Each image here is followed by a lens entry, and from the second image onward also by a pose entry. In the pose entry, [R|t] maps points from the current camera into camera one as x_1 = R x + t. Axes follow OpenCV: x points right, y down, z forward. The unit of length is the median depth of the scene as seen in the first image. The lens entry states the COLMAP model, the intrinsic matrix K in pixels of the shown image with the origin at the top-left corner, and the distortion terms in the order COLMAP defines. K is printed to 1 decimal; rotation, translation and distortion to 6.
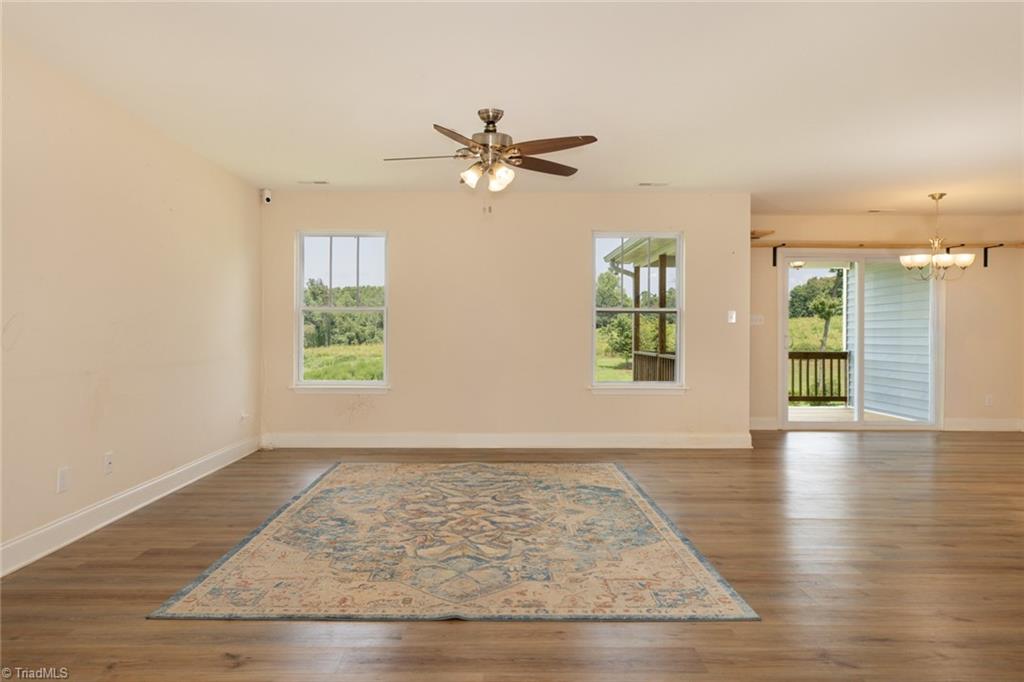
lens RADIAL K [[665.2, 0, 496.4], [0, 665.2, 331.1], [0, 0, 1]] dist [0.004284, 0.000267]
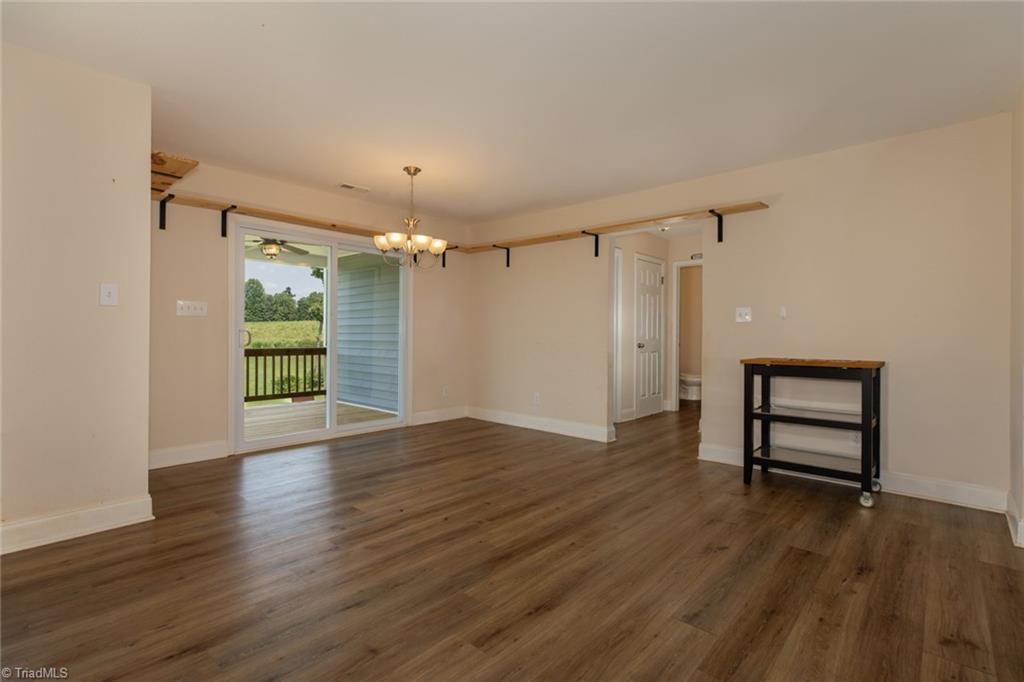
lens RADIAL K [[478.0, 0, 511.3], [0, 478.0, 335.3], [0, 0, 1]] dist [-0.001586, -0.000454]
pose [[0.672356, -0.000722, 0.740228, 0.283741], [-0.006397, 0.999957, 0.006786, 0.008160], [-0.740200, -0.009298, 0.672322, 0.479364]]
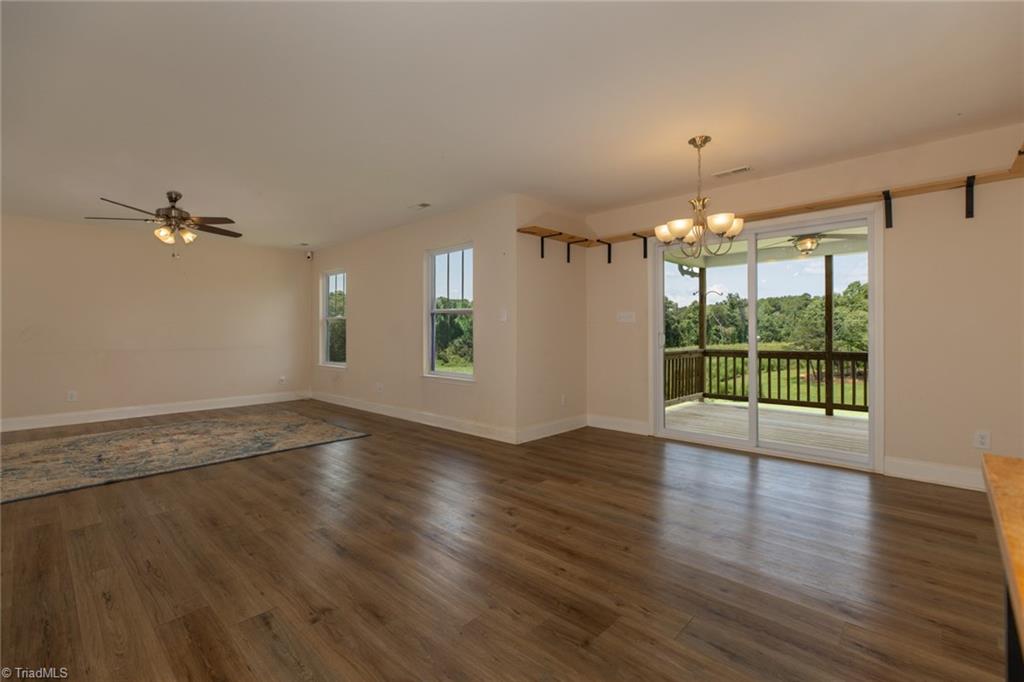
lens RADIAL K [[458.1, 0, 517.1], [0, 458.1, 333.2], [0, 0, 1]] dist [0.007932, -0.001140]
pose [[0.730953, -0.005853, -0.682403, 0.854902], [0.006559, 0.999977, -0.001551, 0.007981], [0.682397, -0.003342, 0.730974, 0.491227]]
